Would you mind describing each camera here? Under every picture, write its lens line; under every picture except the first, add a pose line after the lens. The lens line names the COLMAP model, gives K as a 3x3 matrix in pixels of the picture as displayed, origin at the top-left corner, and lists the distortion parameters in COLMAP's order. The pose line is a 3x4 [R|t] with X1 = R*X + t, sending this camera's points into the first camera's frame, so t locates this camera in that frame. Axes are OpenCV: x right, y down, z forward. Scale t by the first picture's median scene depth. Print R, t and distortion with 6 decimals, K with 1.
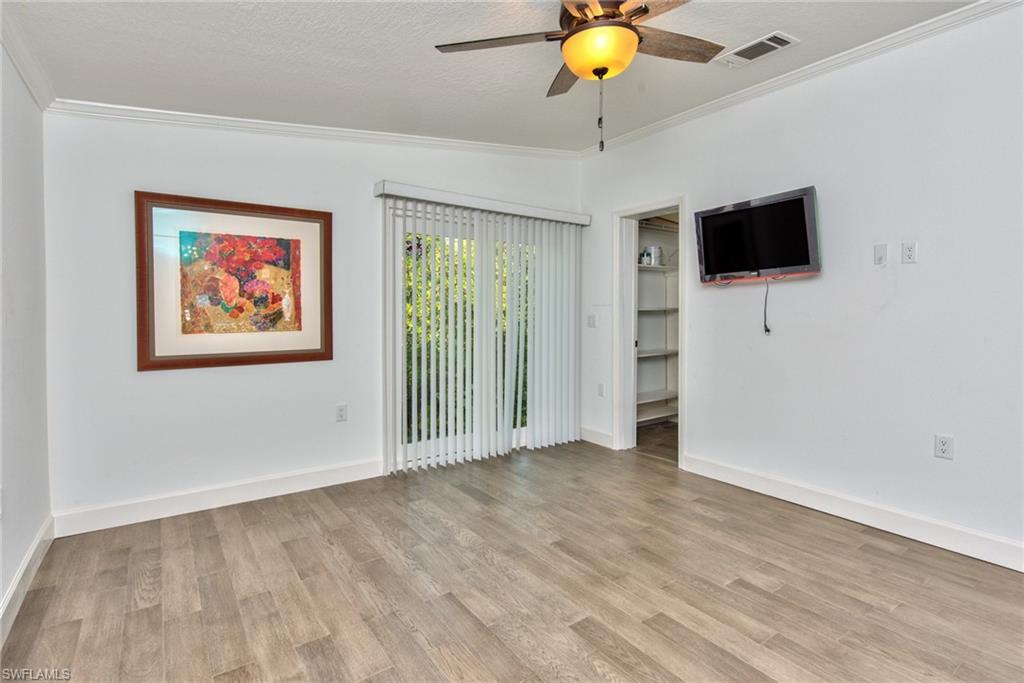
lens RADIAL K [[520.7, 0, 512.7], [0, 520.7, 313.3], [0, 0, 1]] dist [0.002943, -0.000038]
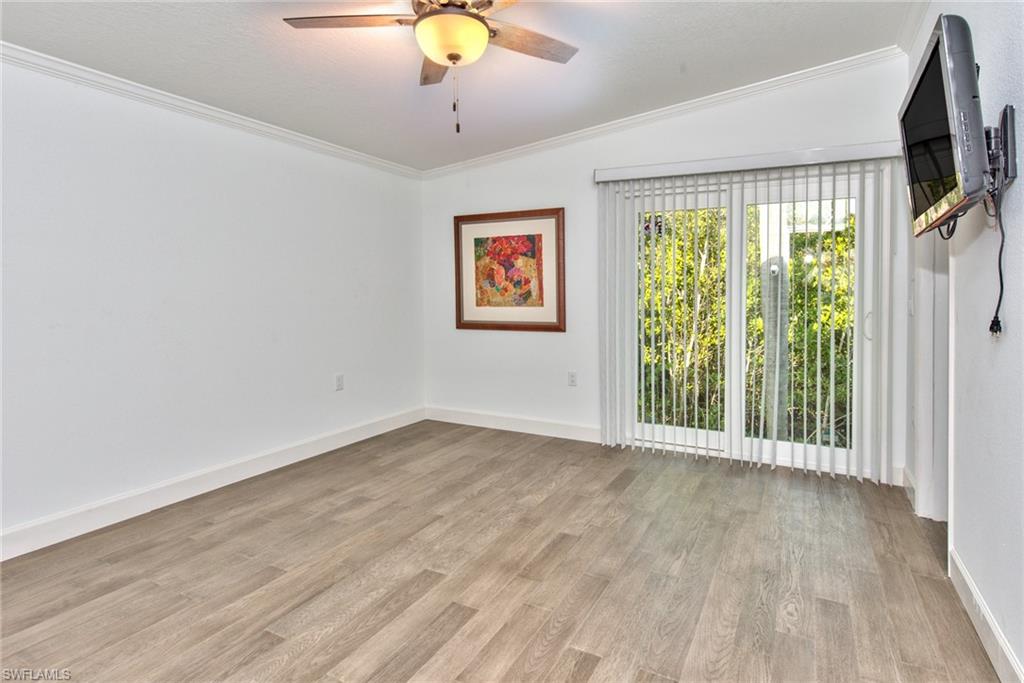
lens RADIAL K [[525.9, 0, 513.6], [0, 525.9, 300.2], [0, 0, 1]] dist [0.003848, 0.000244]
pose [[0.442632, 0.011405, -0.896631, 0.775718], [-0.001109, 0.999925, 0.012171, 0.002970], [0.896702, -0.004393, 0.442612, 0.429589]]
